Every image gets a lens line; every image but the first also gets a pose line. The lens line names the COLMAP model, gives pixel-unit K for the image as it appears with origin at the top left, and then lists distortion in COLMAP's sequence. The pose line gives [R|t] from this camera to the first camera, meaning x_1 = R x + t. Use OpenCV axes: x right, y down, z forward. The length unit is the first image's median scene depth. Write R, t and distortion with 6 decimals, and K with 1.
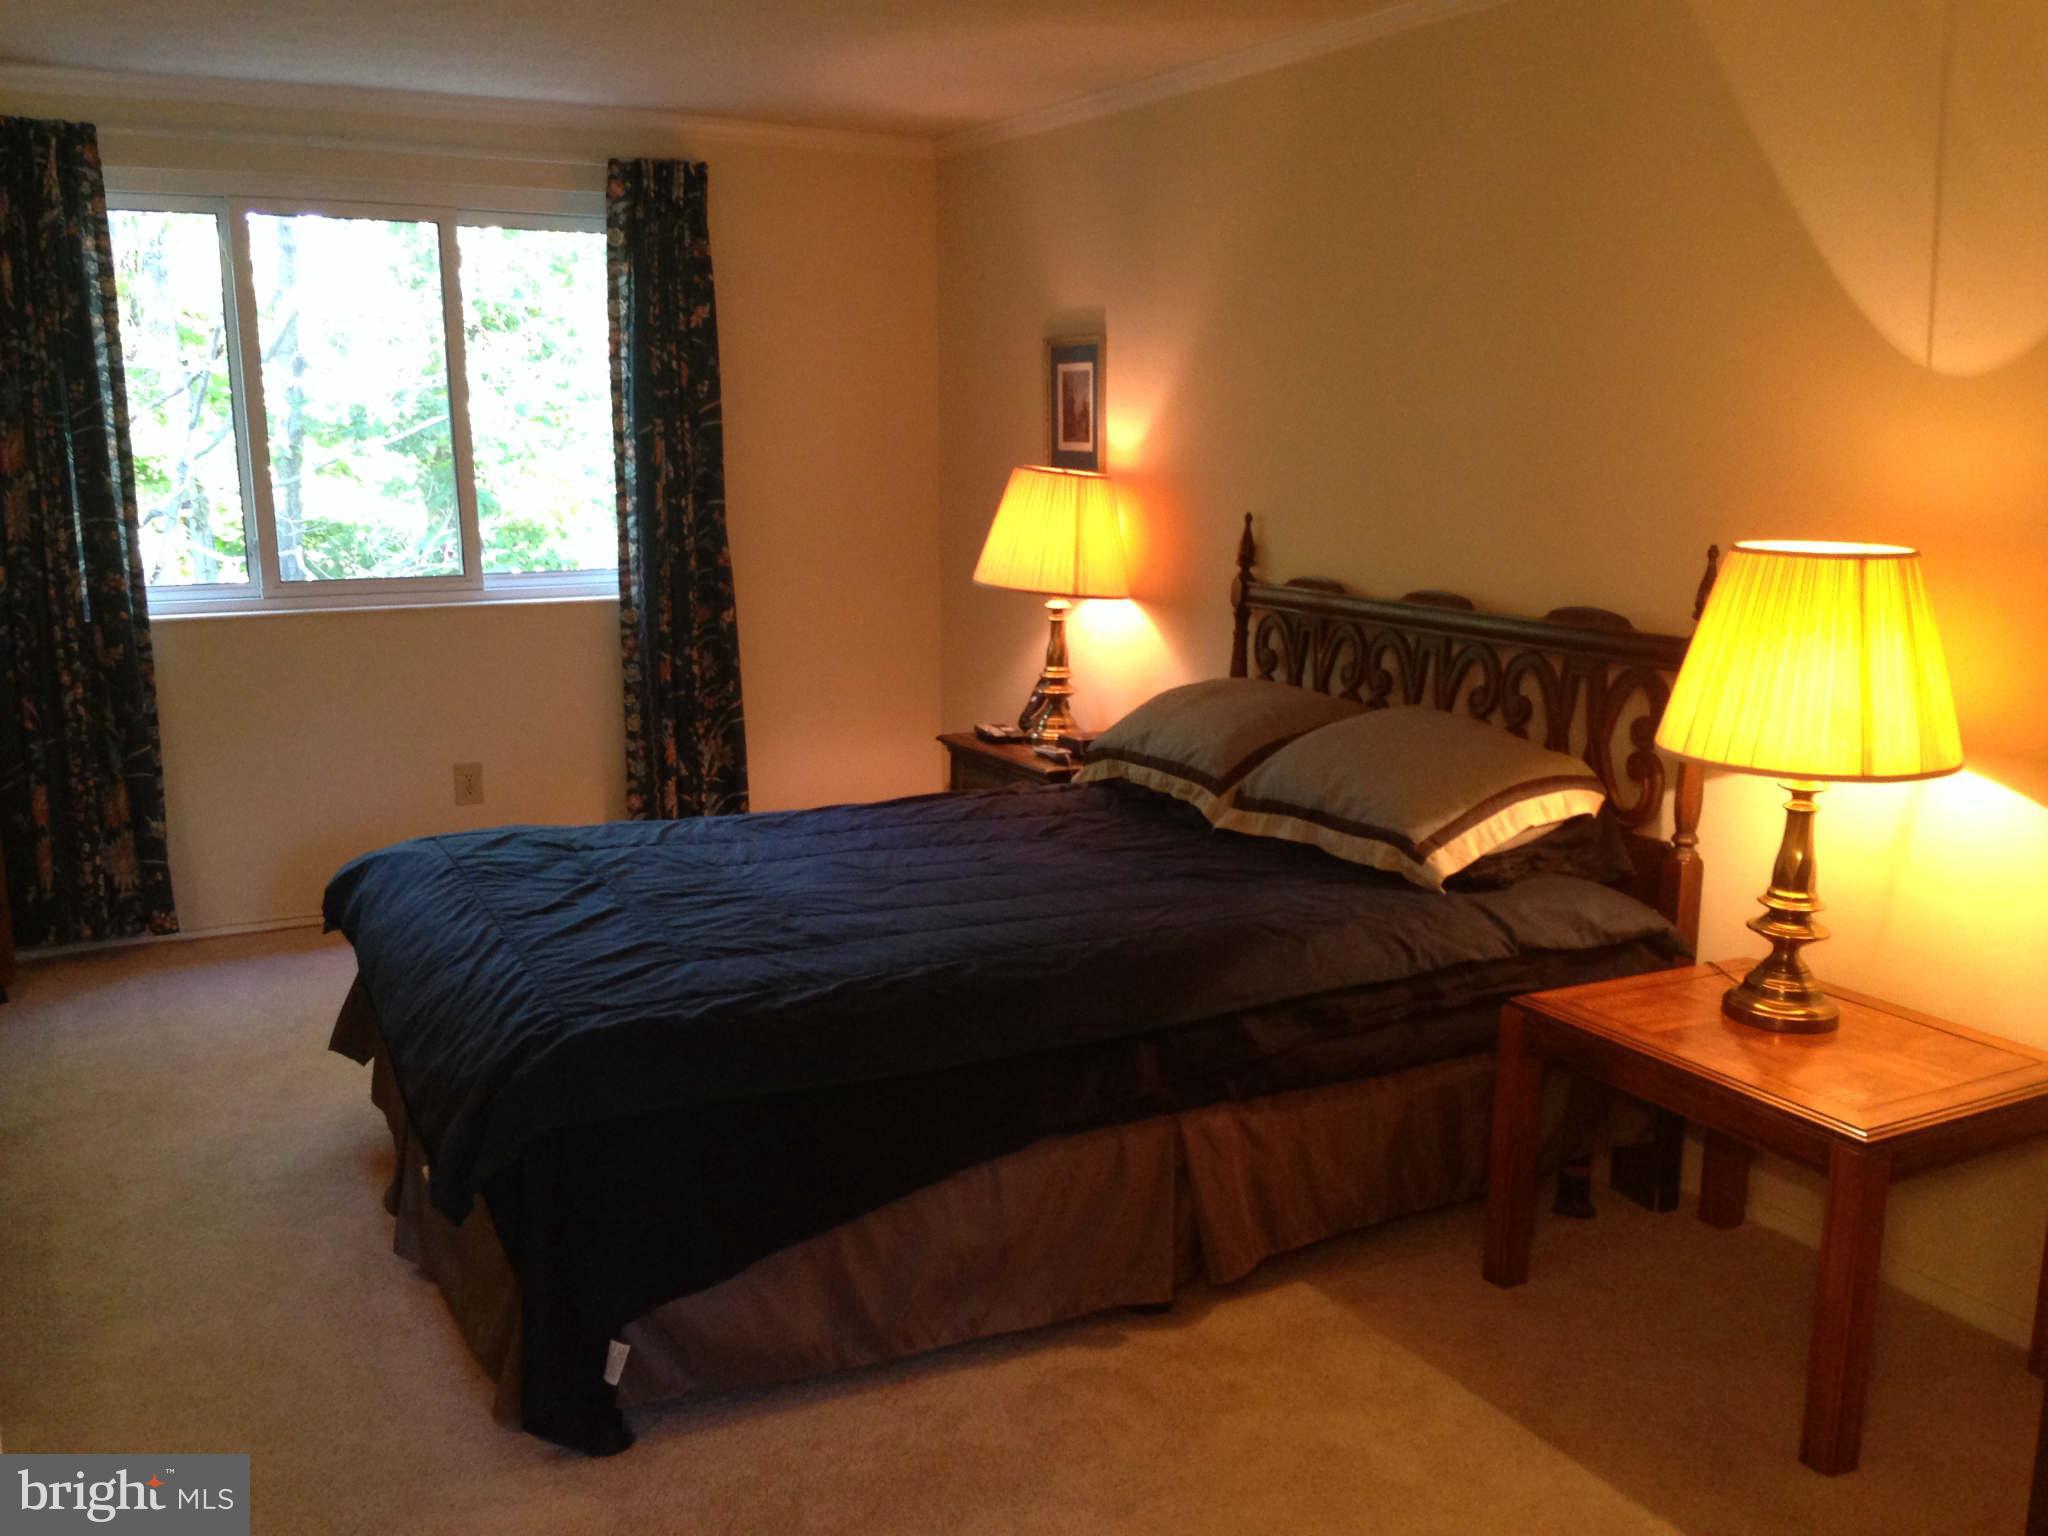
lens RADIAL K [[1852.4, 0, 1025.0], [0, 1852.4, 766.5], [0, 0, 1]] dist [0.128801, -0.238630]
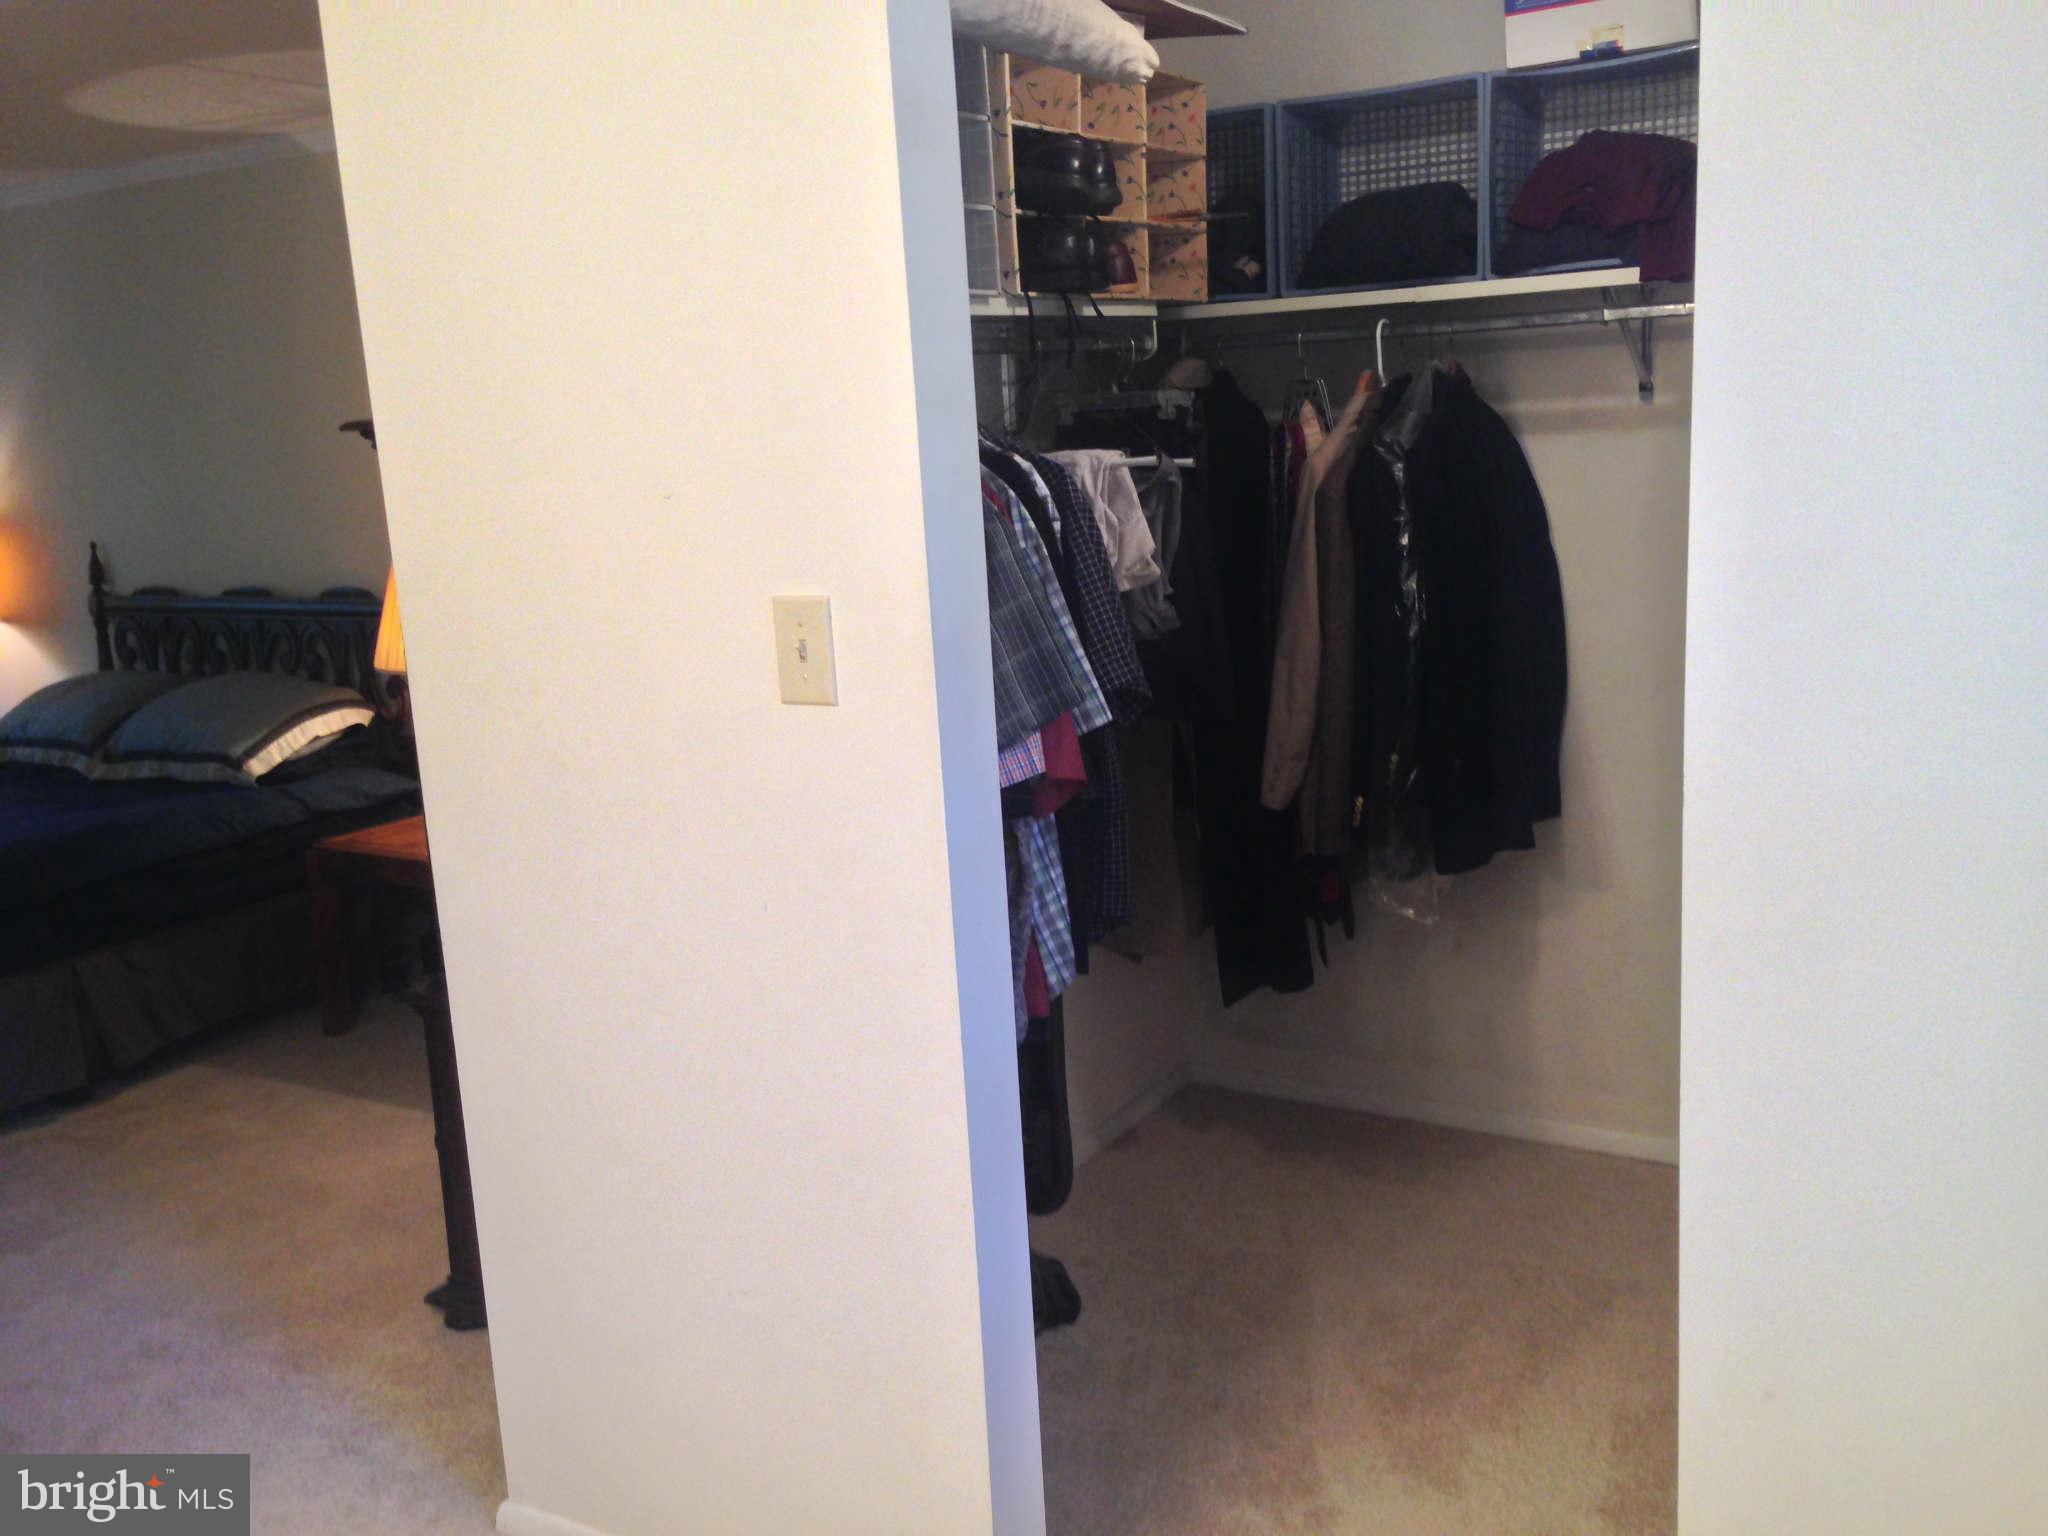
lens RADIAL K [[1852.4, 0, 1025.0], [0, 1852.4, 766.5], [0, 0, 1]] dist [0.128801, -0.238630]
pose [[0.859214, -0.151496, 0.488672, 0.021240], [0.153639, 0.987471, 0.035995, 0.081659], [-0.488002, 0.044152, 0.871725, -0.519758]]
